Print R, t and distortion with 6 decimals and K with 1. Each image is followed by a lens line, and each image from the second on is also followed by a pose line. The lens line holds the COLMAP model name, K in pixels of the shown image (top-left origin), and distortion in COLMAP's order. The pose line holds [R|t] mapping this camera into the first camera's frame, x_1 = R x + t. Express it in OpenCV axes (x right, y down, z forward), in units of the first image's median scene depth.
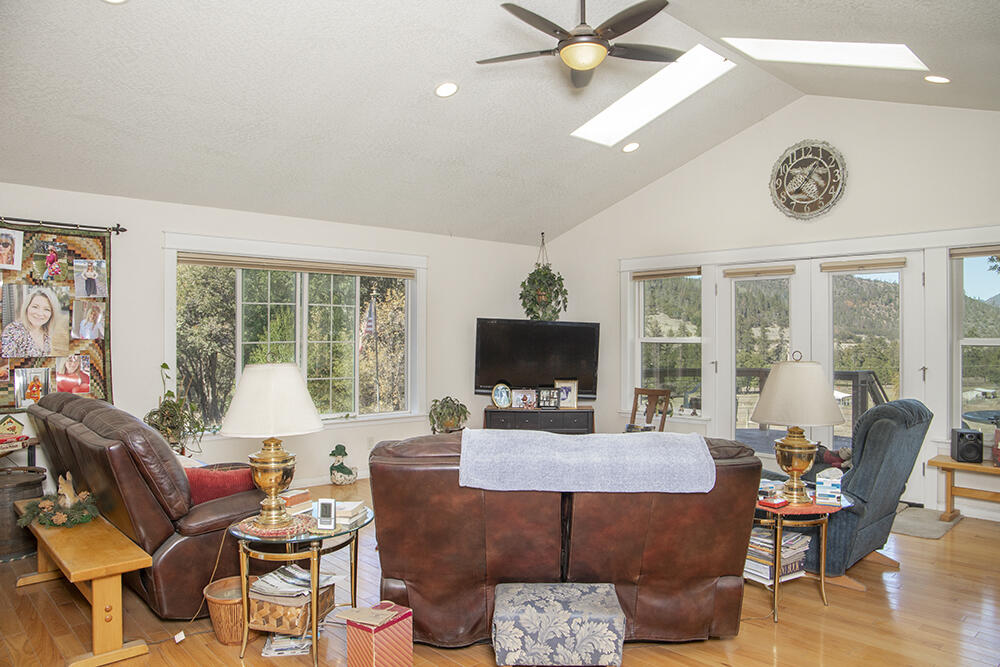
lens RADIAL K [[681.4, 0, 499.7], [0, 681.4, 333.1], [0, 0, 1]] dist [-0.046309, 0.002637]
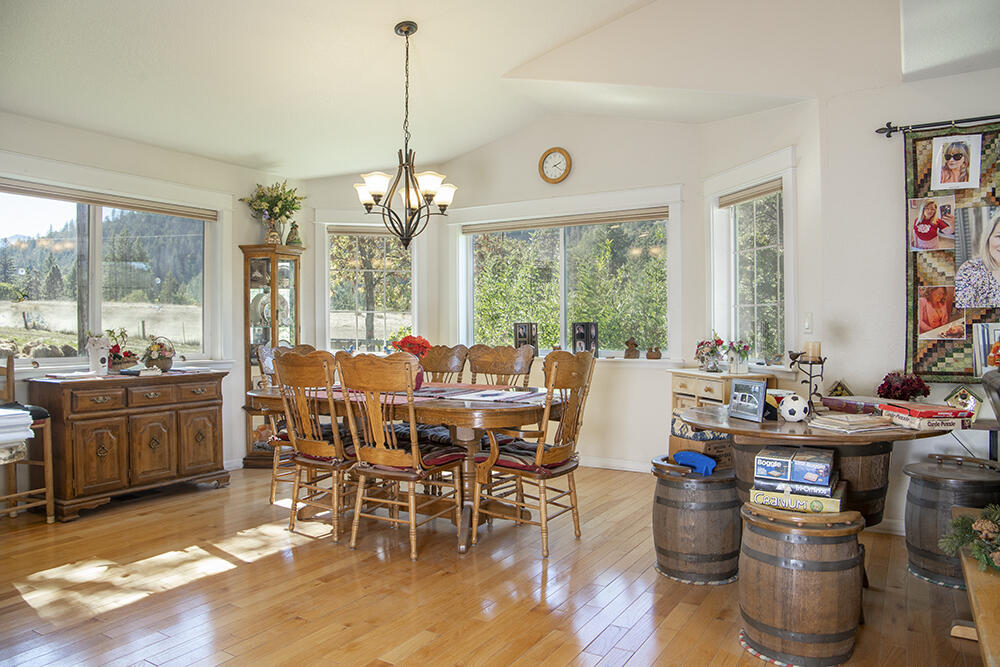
lens RADIAL K [[681.4, 0, 498.4], [0, 681.4, 331.8], [0, 0, 1]] dist [-0.046309, 0.002637]
pose [[0.255661, 0.003951, -0.966758, -0.150168], [0.007788, 0.999951, 0.006147, 0.054014], [0.966735, -0.009101, 0.255617, 0.302128]]
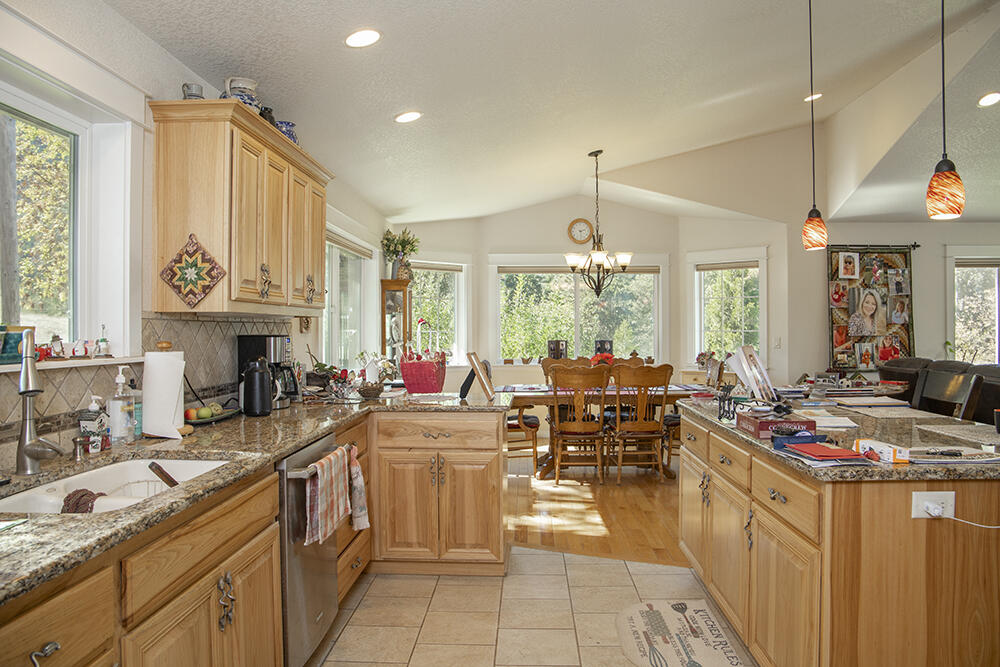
lens RADIAL K [[681.4, 0, 501.8], [0, 681.4, 333.5], [0, 0, 1]] dist [-0.046309, 0.002637]
pose [[0.705690, -0.000411, -0.708521, -0.202880], [0.006603, 0.999960, 0.005997, 0.016418], [0.708490, -0.008910, 0.705664, -0.663130]]
